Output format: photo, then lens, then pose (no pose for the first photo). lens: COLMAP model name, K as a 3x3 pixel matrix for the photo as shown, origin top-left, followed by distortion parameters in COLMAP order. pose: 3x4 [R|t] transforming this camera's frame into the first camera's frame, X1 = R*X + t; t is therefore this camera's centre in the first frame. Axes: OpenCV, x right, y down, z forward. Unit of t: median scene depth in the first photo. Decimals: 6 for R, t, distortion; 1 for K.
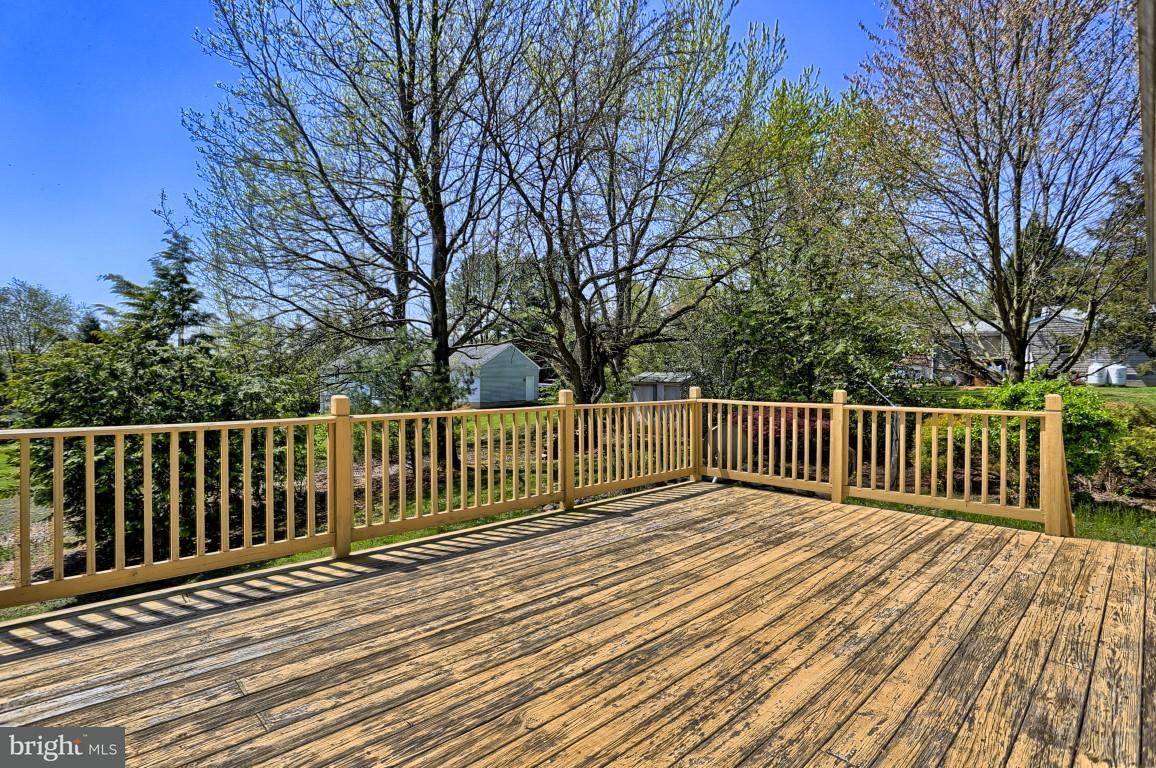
lens RADIAL K [[569.4, 0, 572.5], [0, 569.4, 374.1], [0, 0, 1]] dist [-0.041400, 0.008211]
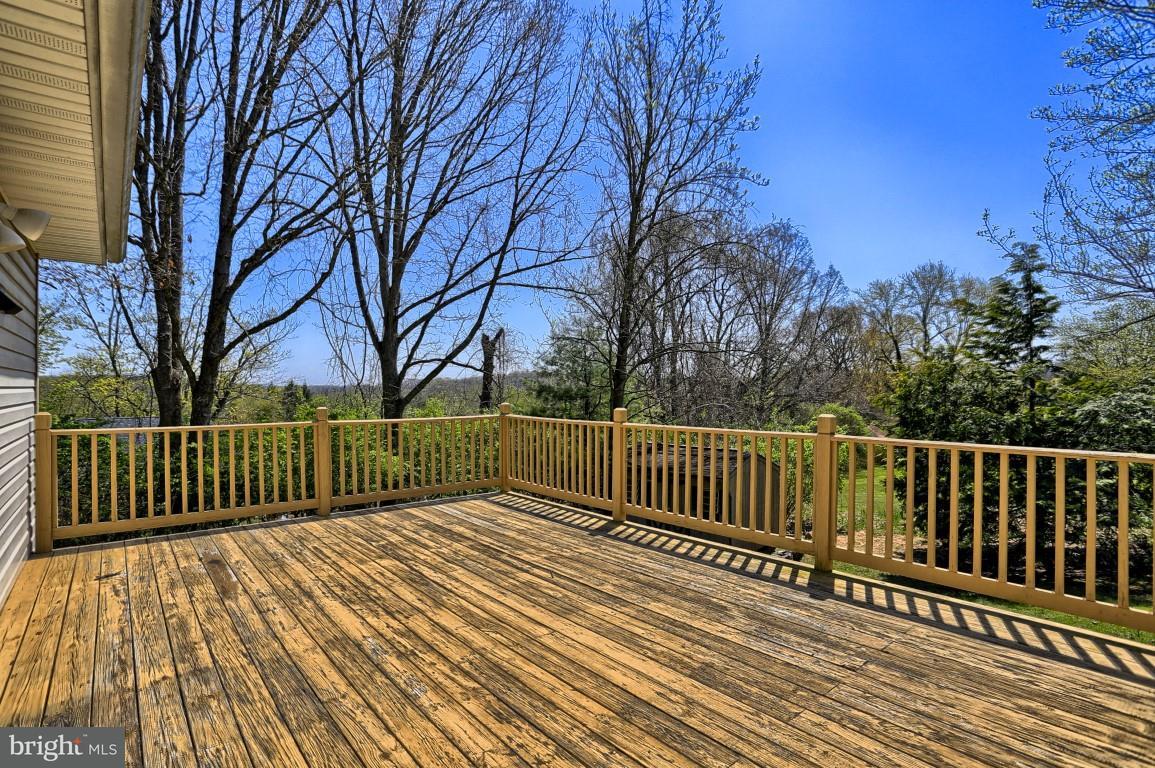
lens RADIAL K [[568.9, 0, 552.1], [0, 568.9, 398.0], [0, 0, 1]] dist [-0.041400, 0.008211]
pose [[-0.089666, 0.011305, -0.995908, 1.529779], [0.001204, 0.999936, 0.011242, -0.005943], [0.995971, -0.000191, -0.089673, 1.429150]]
